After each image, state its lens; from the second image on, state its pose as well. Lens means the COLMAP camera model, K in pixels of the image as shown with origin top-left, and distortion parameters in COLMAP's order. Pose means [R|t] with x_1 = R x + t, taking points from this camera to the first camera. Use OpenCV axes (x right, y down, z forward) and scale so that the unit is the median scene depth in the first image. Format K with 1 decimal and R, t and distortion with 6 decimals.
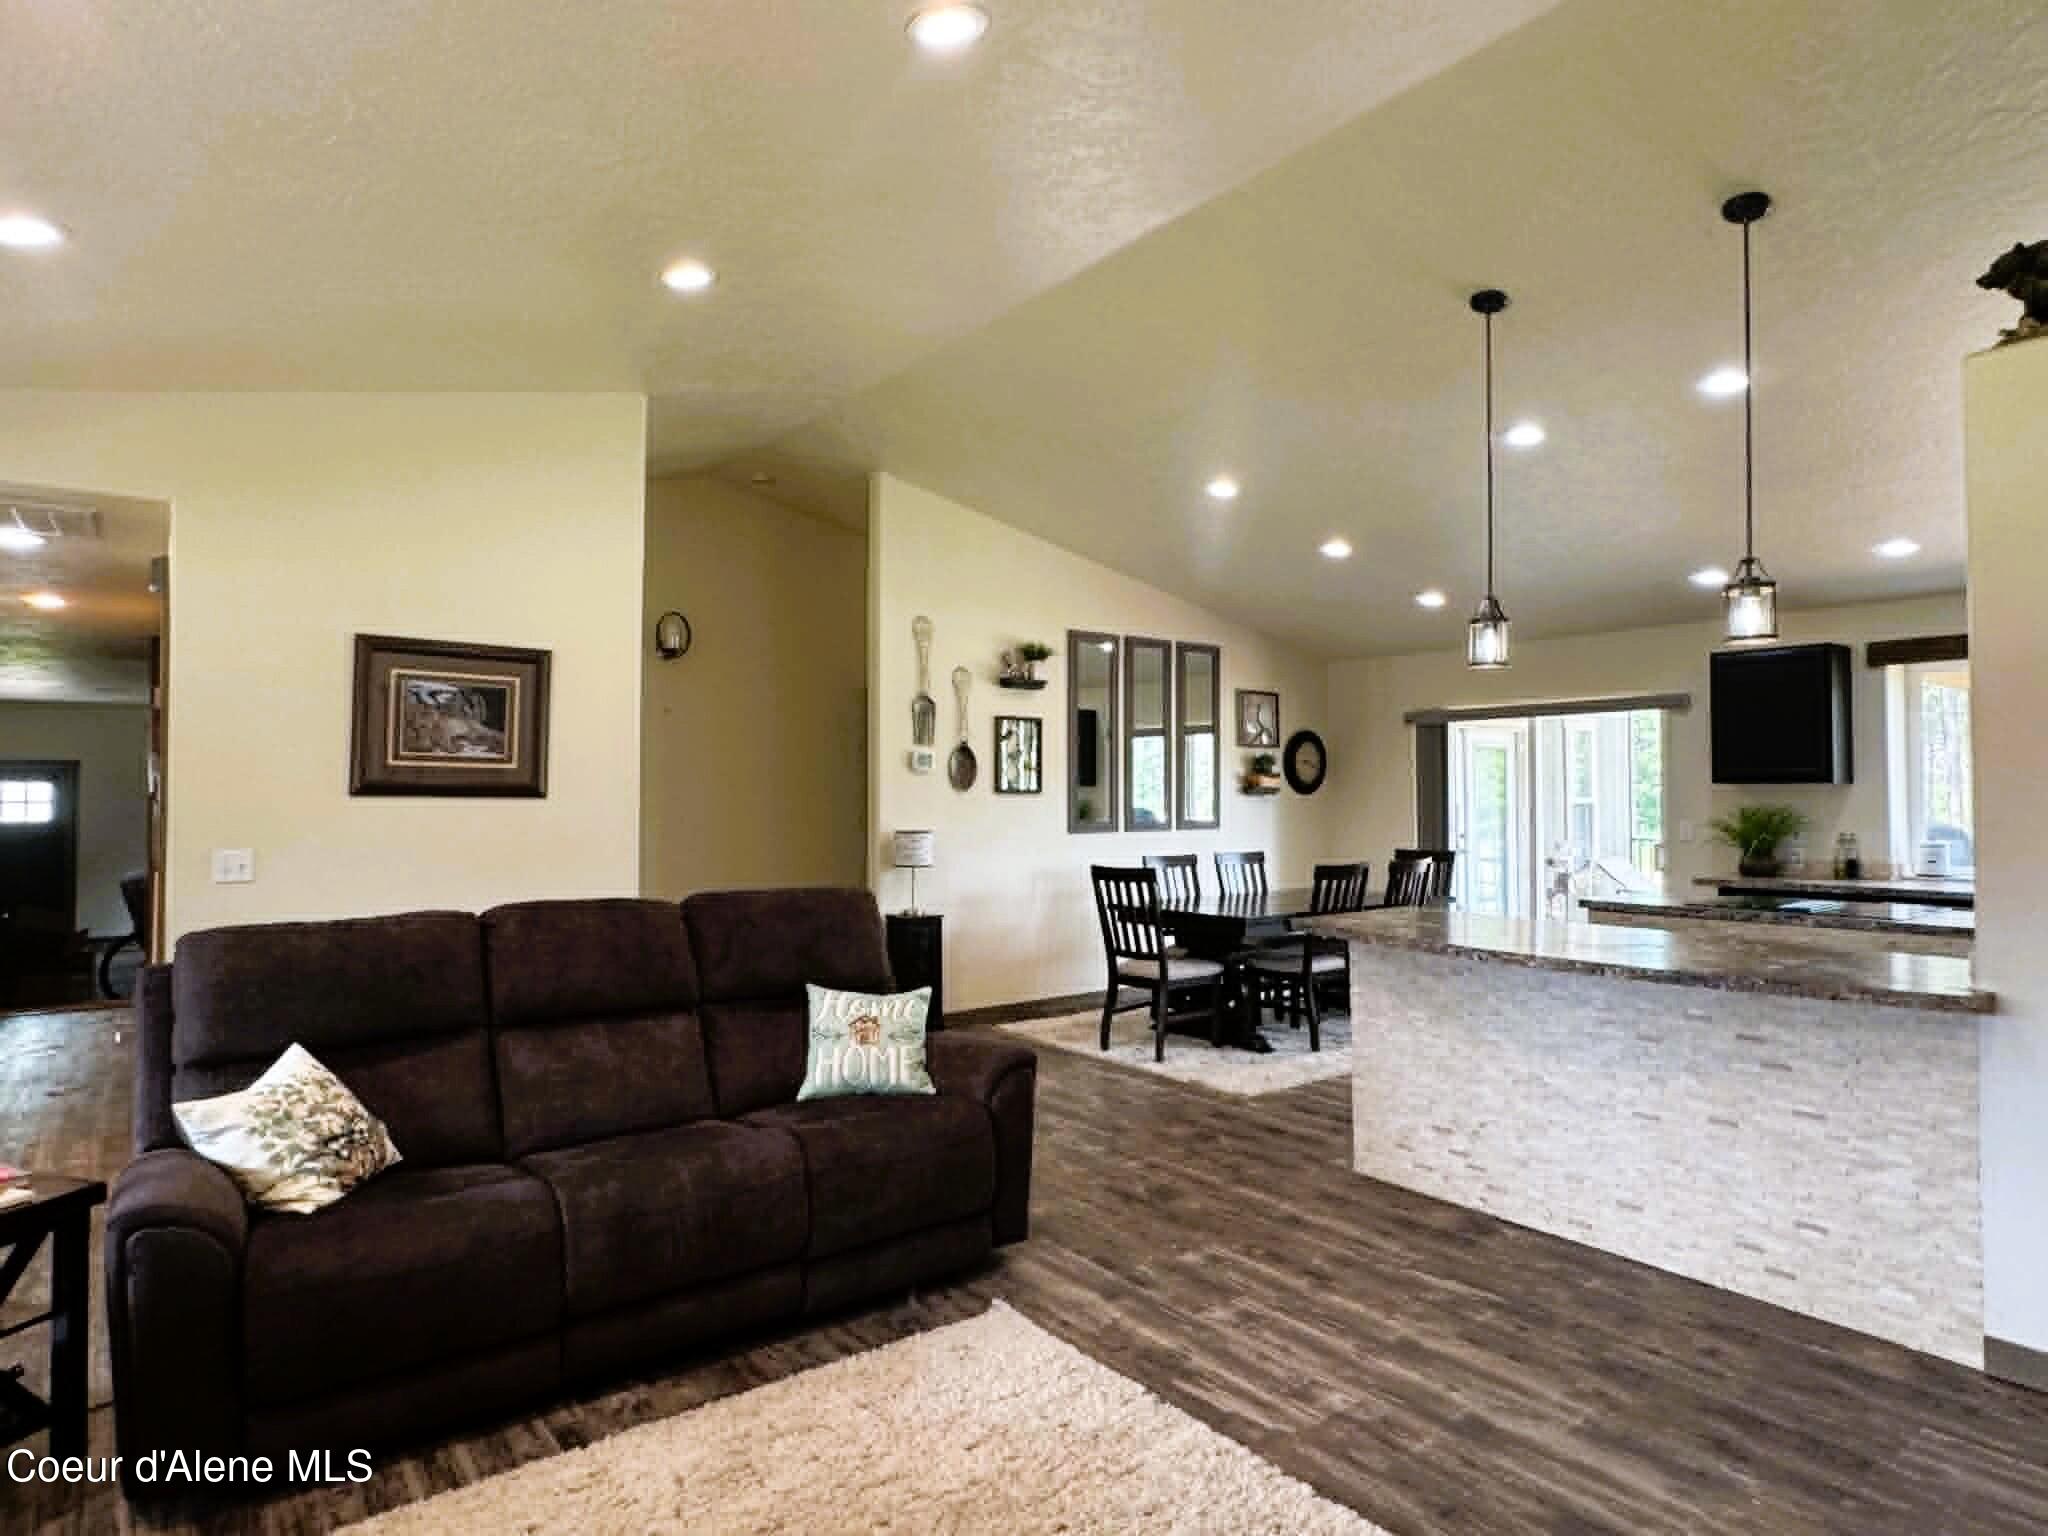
lens RADIAL K [[1155.0, 0, 1022.4], [0, 1155.0, 762.1], [0, 0, 1]] dist [-0.001226, 0.000846]
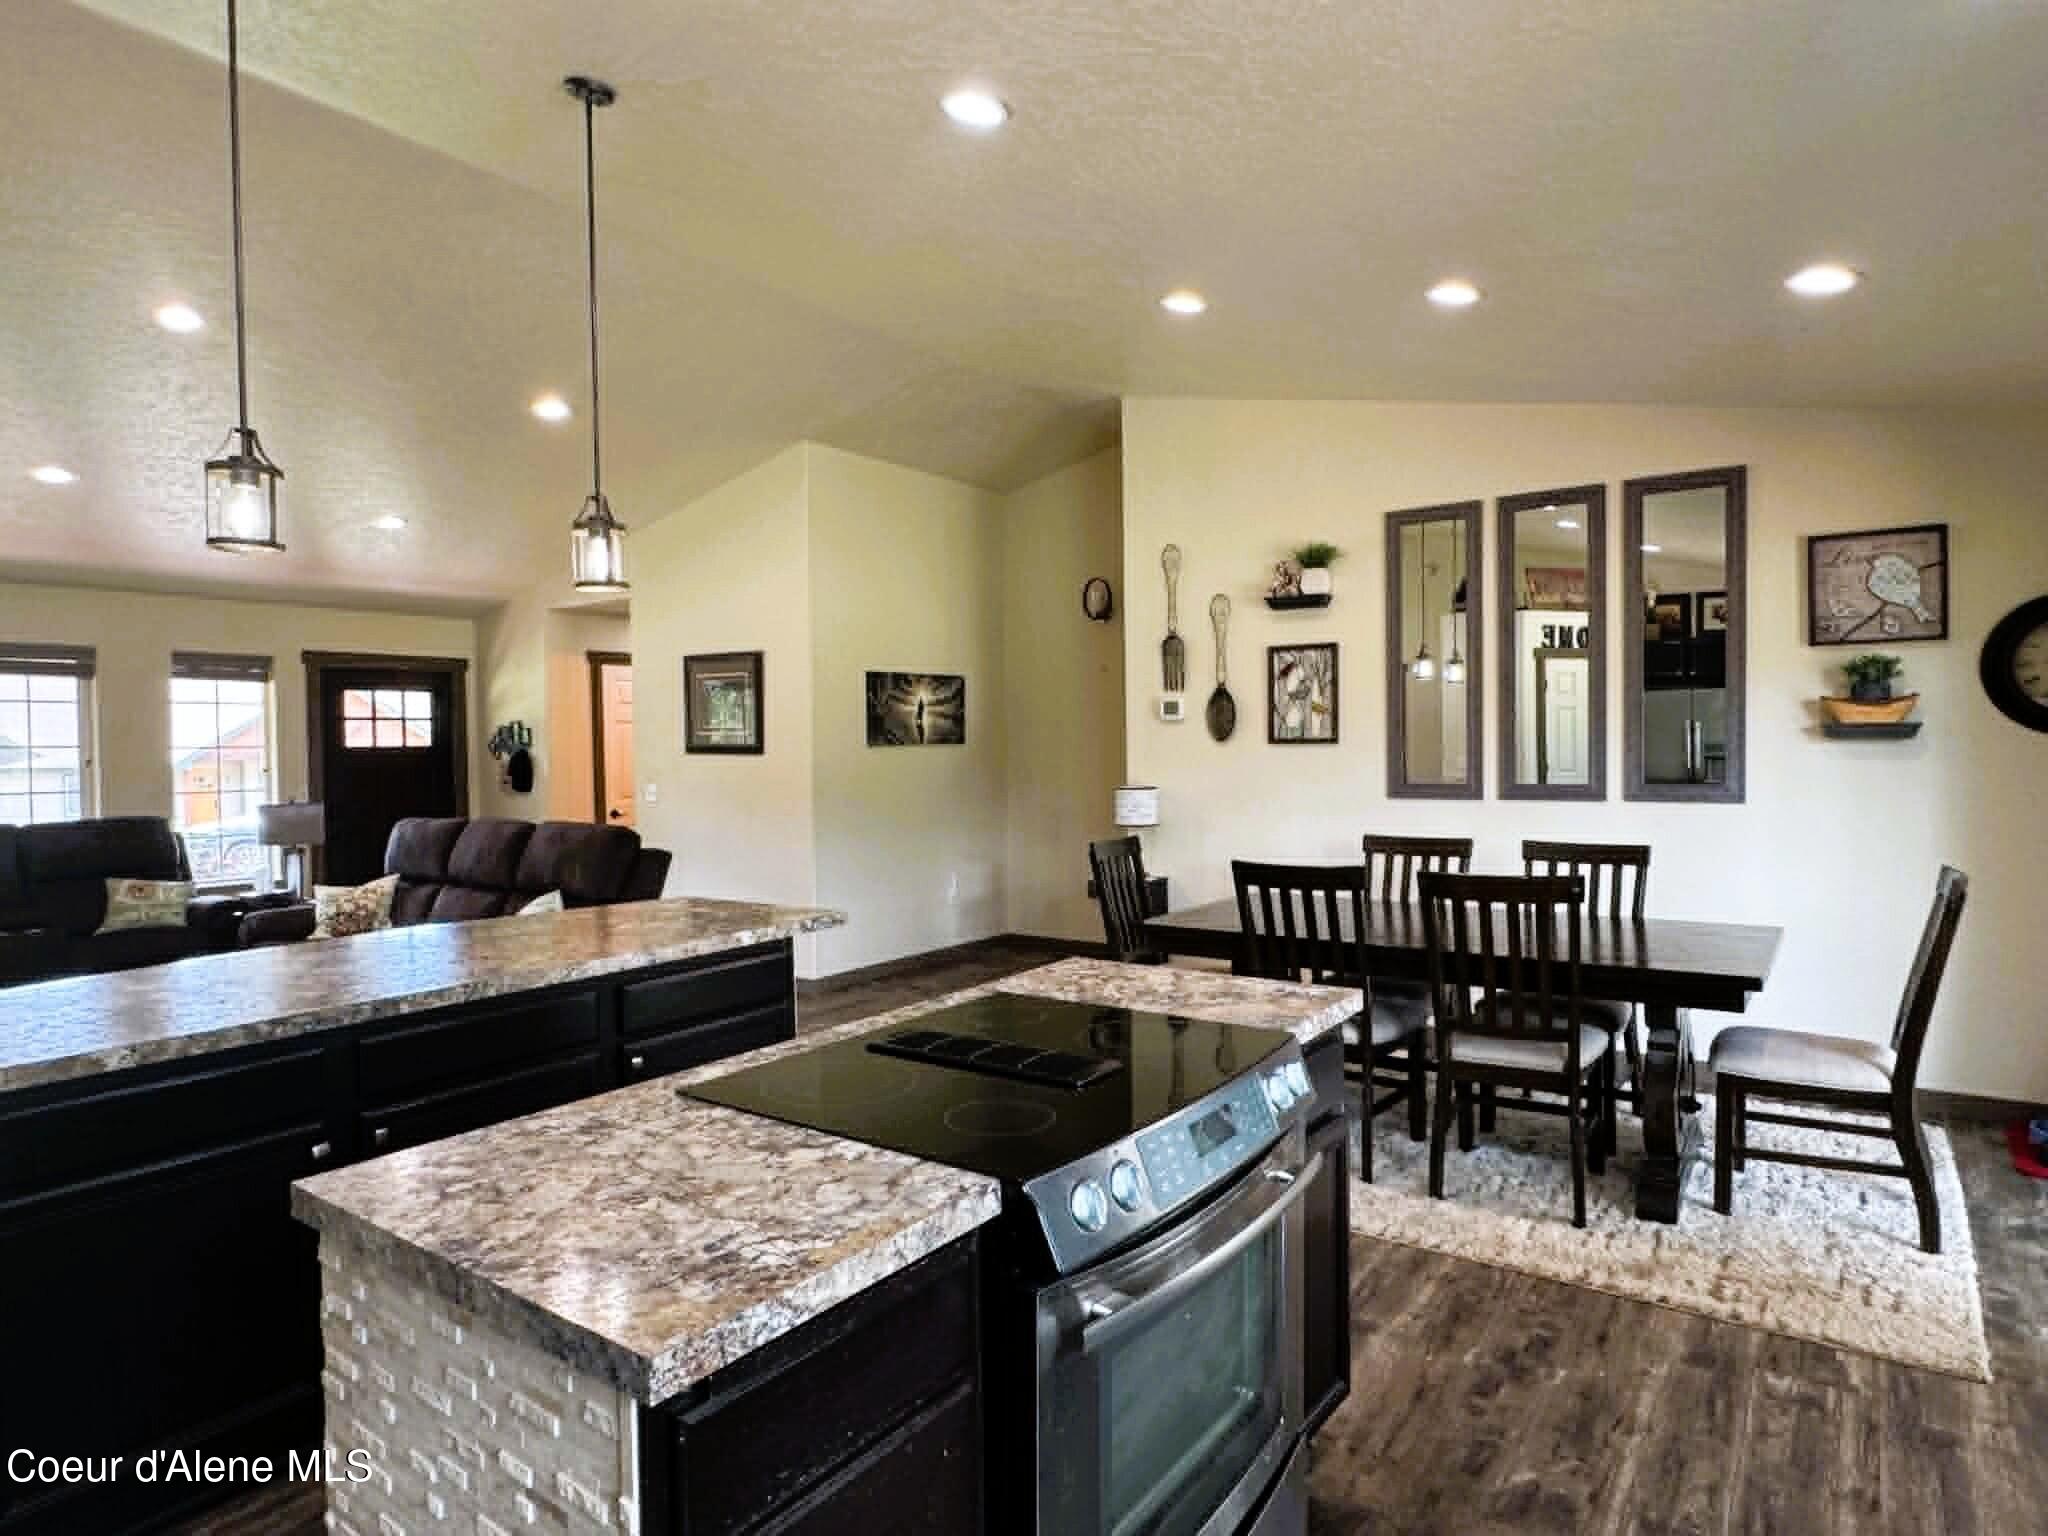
lens RADIAL K [[1152.9, 0, 1018.2], [0, 1152.9, 767.1], [0, 0, 1]] dist [-0.001062, 0.000850]
pose [[0.279003, 0.013547, -0.960195, 1.372081], [0.041349, 0.998804, 0.026106, 0.029451], [0.959400, -0.046987, 0.278109, 1.194663]]
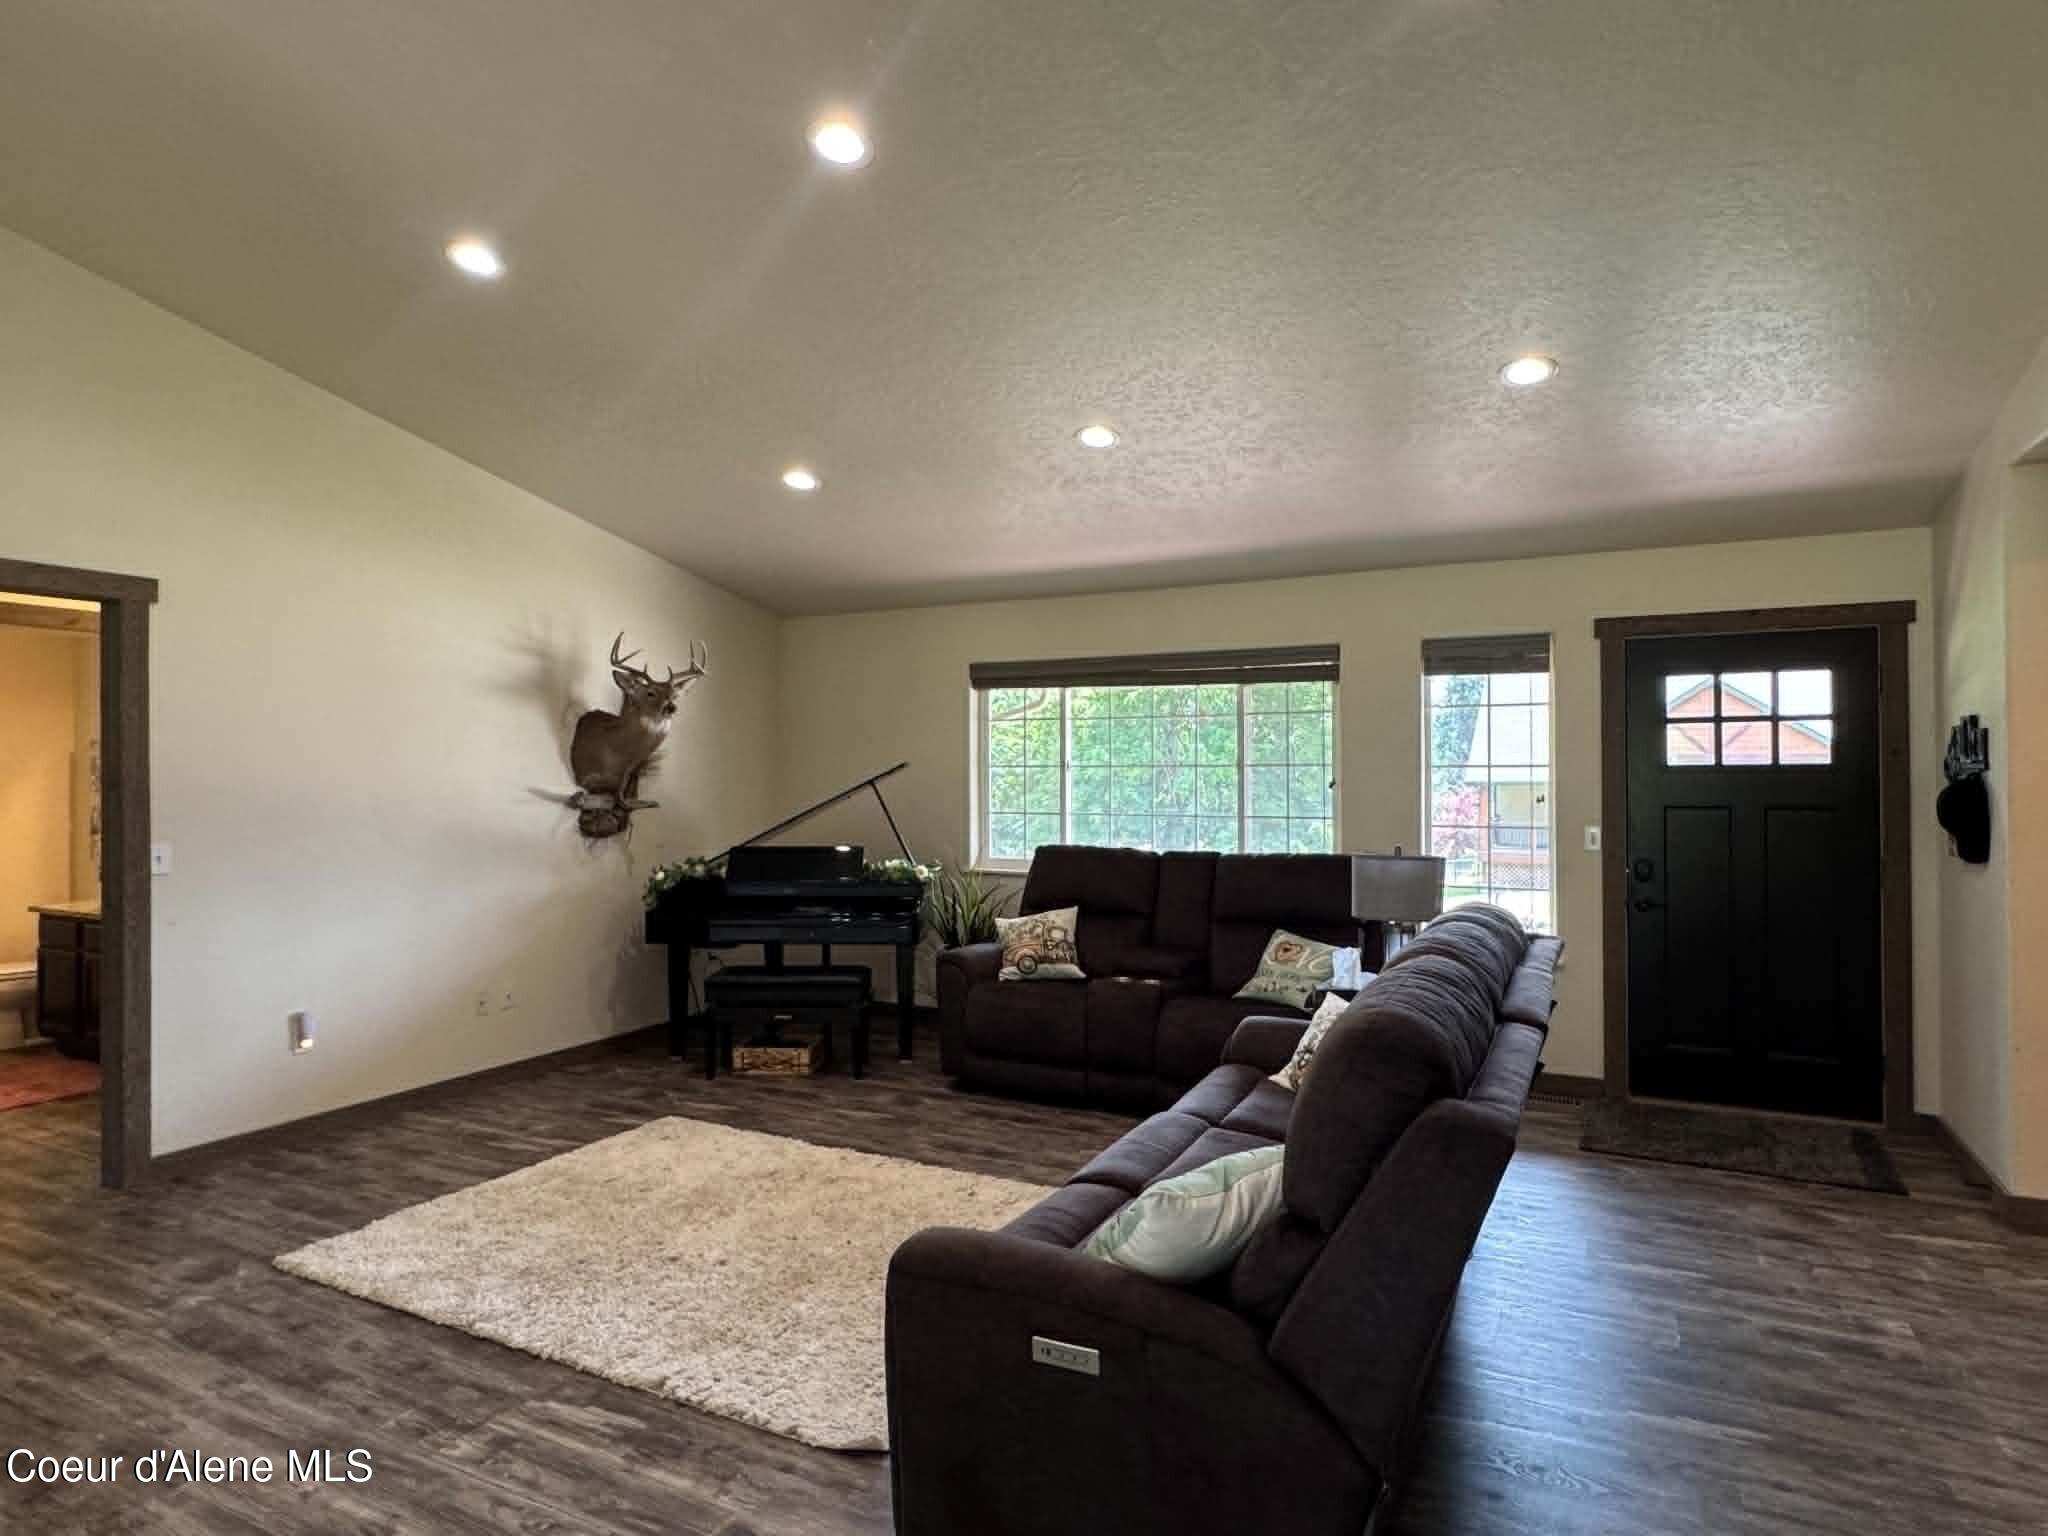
lens RADIAL K [[1152.9, 0, 1018.2], [0, 1152.9, 767.1], [0, 0, 1]] dist [-0.001062, 0.000850]
pose [[-0.907216, 0.001074, -0.420664, 0.187732], [0.015964, 0.999364, -0.031878, 0.028659], [0.420362, -0.035636, -0.906656, 1.500476]]
